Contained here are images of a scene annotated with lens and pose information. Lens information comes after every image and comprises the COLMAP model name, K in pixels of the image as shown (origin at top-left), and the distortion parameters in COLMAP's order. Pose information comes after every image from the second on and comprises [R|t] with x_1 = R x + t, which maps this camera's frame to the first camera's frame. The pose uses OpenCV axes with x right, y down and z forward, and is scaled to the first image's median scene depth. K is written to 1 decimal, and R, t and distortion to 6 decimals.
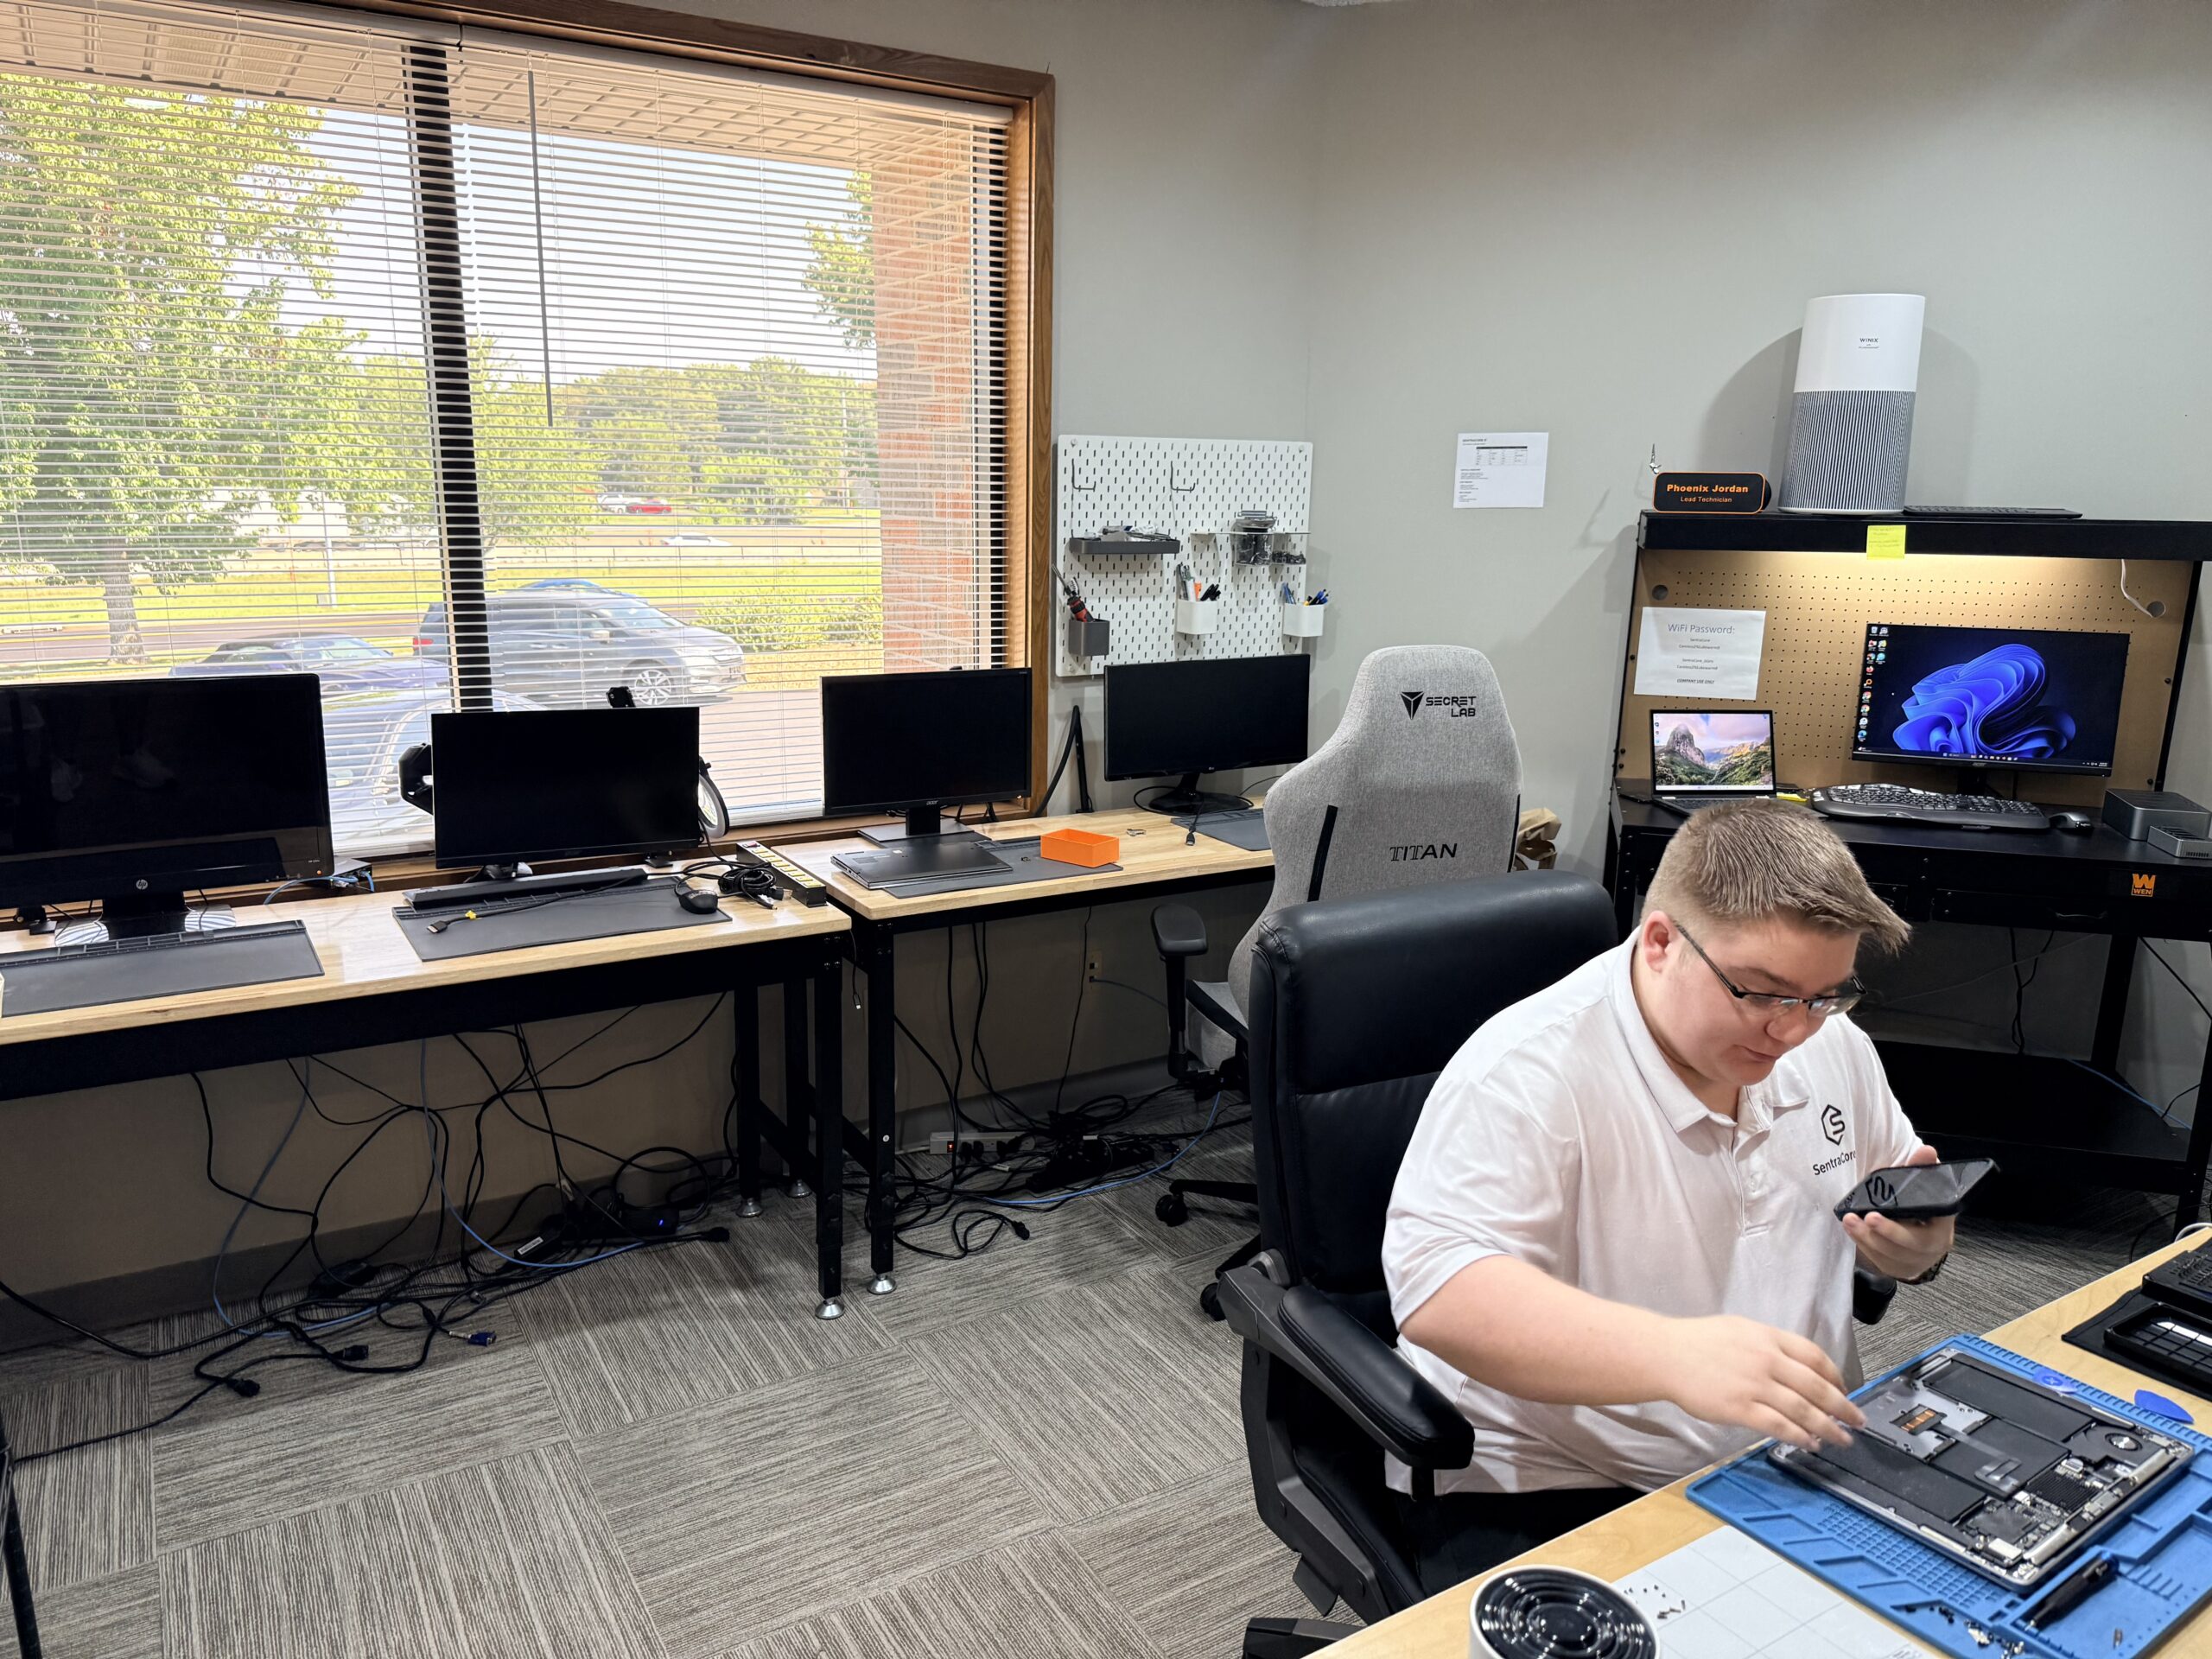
lens RADIAL K [[1565.0, 0, 1109.4], [0, 1565.0, 835.8], [0, 0, 1]] dist [0.111625, -0.160485]
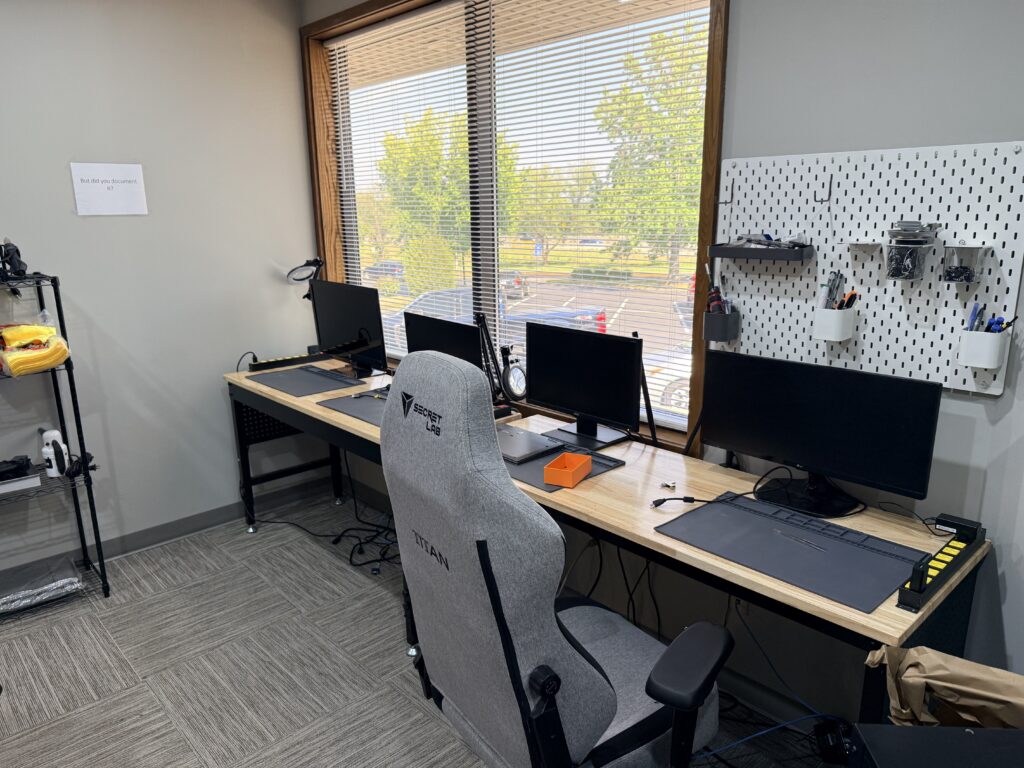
lens RADIAL K [[732.5, 0, 537.2], [0, 732.5, 382.2], [0, 0, 1]] dist [0.156302, -0.248846]
pose [[0.221585, 0.211447, -0.951940, 0.497015], [-0.205550, 0.964402, 0.166369, -0.145563], [0.953231, 0.158807, 0.257160, 0.700234]]
